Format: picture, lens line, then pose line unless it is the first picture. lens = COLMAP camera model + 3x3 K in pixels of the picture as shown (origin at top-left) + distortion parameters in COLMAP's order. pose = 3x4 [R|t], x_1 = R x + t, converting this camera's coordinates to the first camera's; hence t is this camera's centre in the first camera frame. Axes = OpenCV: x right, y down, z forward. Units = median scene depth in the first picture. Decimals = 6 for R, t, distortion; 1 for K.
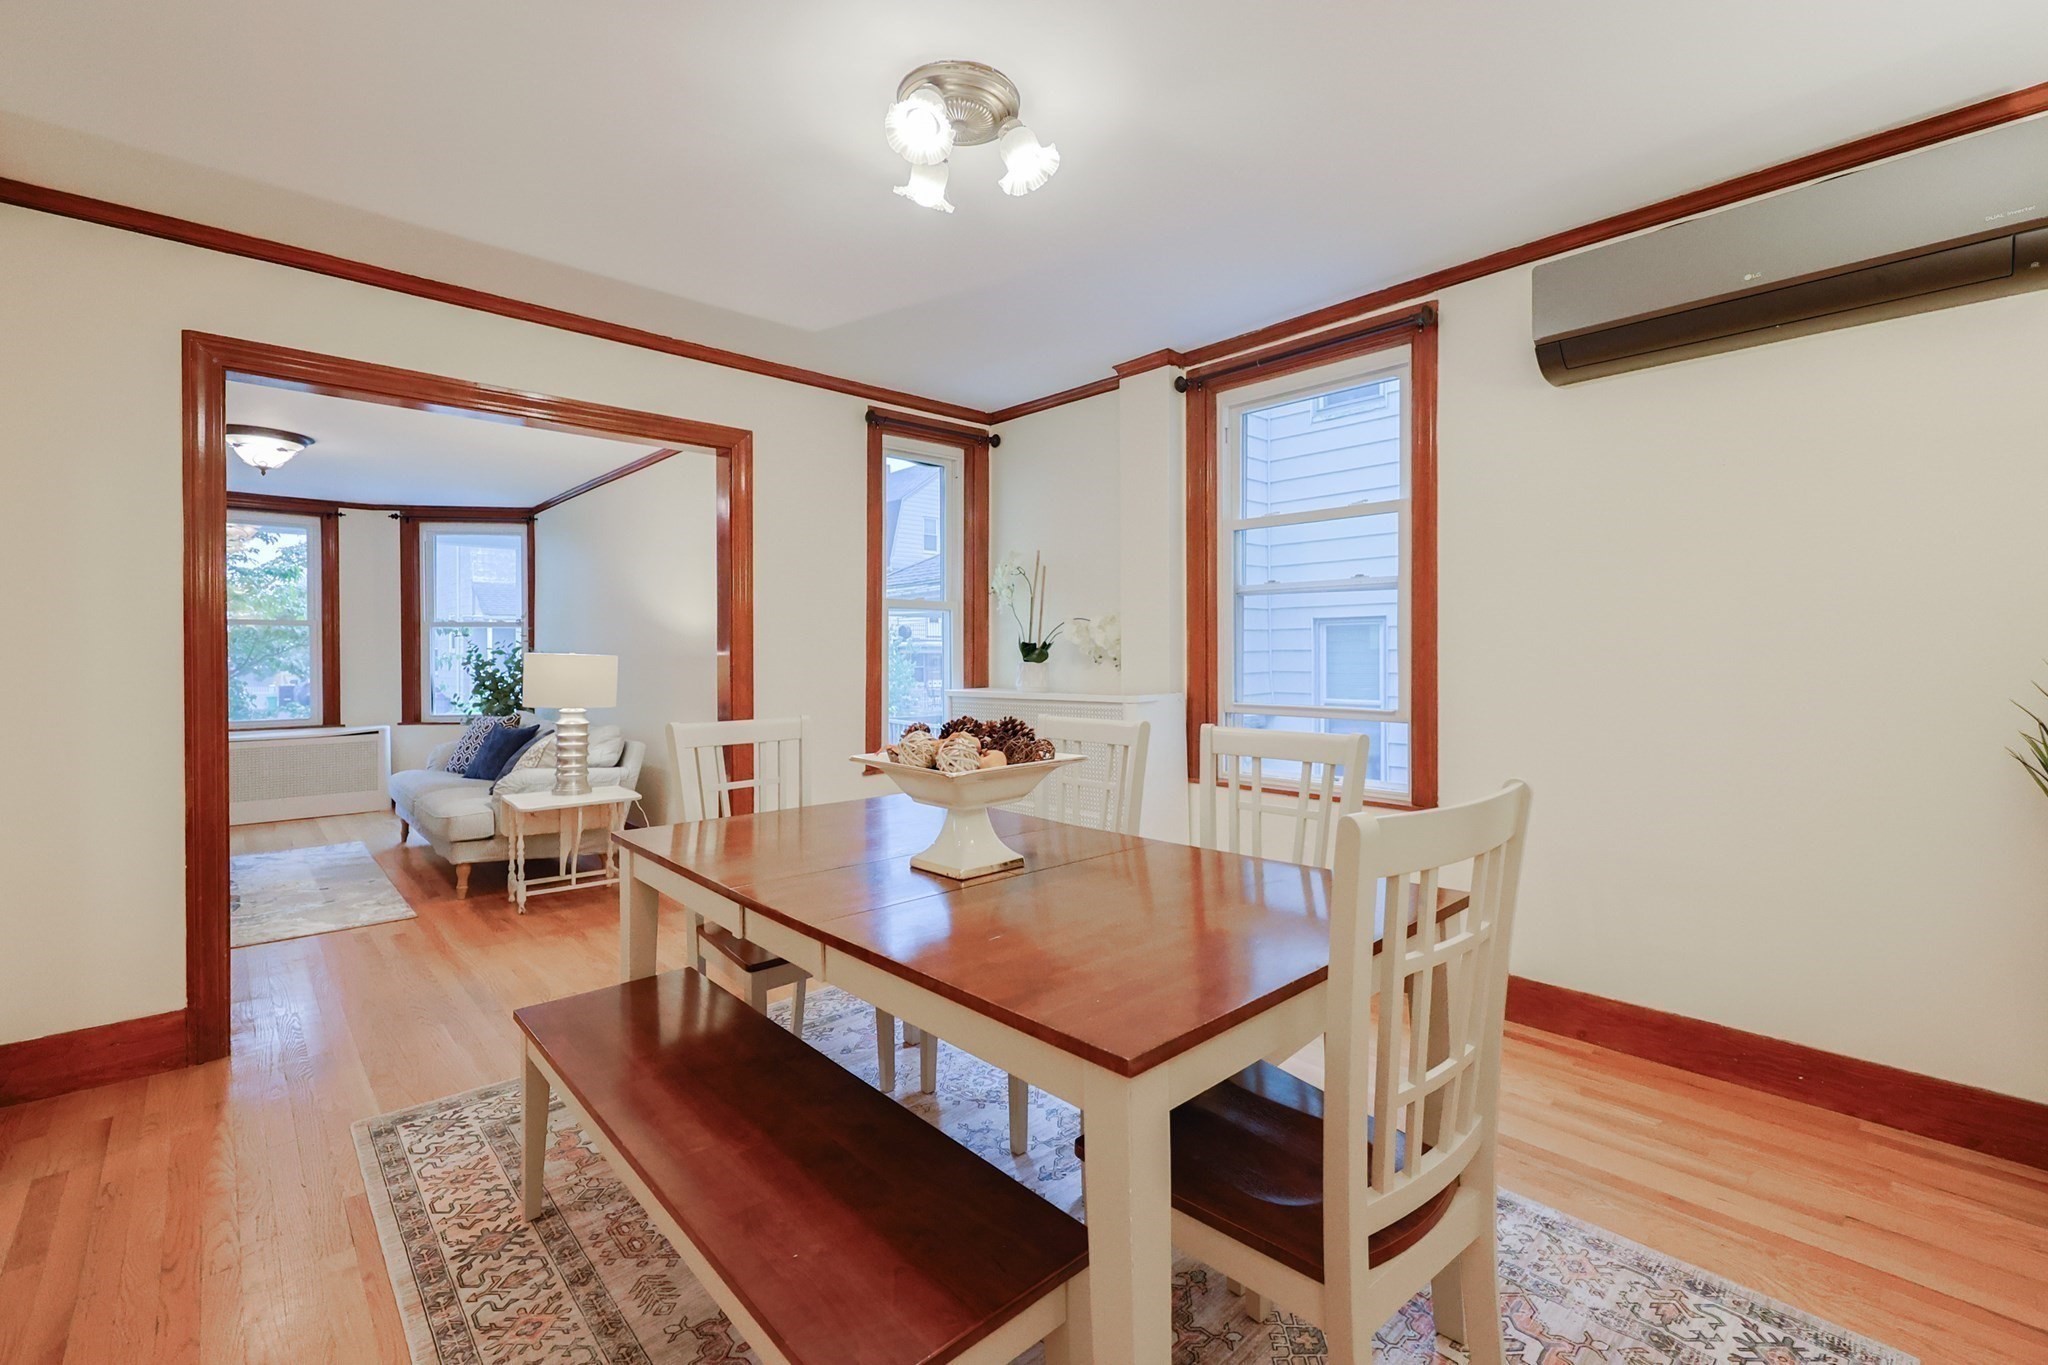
lens RADIAL K [[894.7, 0, 1023.5], [0, 894.7, 671.7], [0, 0, 1]] dist [0.000947, 0.000229]
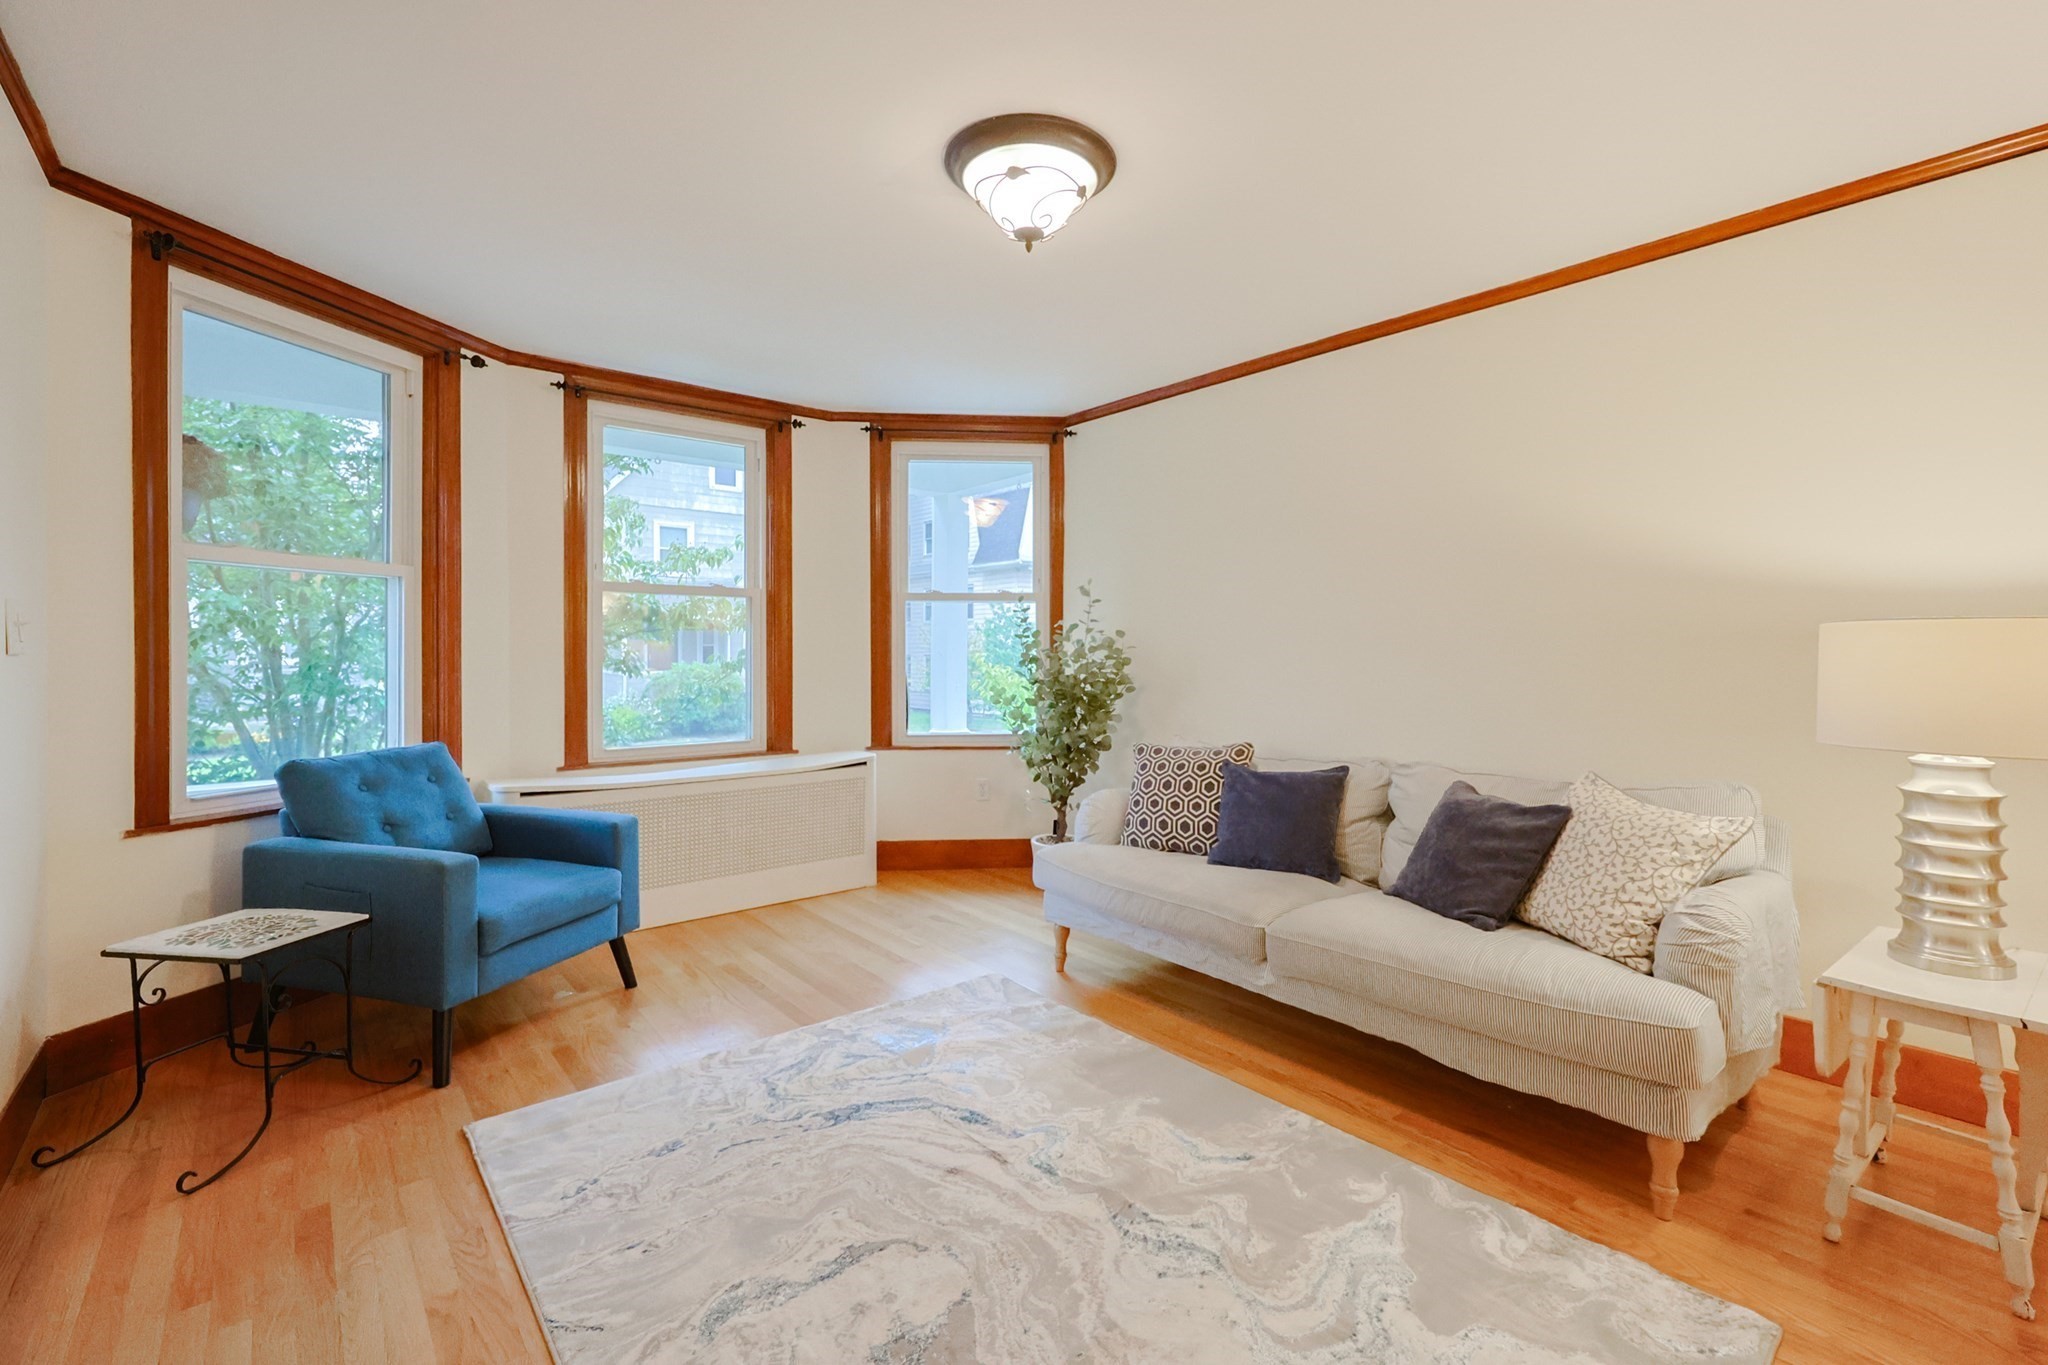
lens RADIAL K [[894.7, 0, 1024.9], [0, 894.7, 673.9], [0, 0, 1]] dist [0.000947, 0.000229]
pose [[0.999163, 0.003102, -0.040792, -0.569950], [-0.003089, 0.999995, 0.000387, 0.002919], [0.040793, -0.000261, 0.999168, 0.363184]]
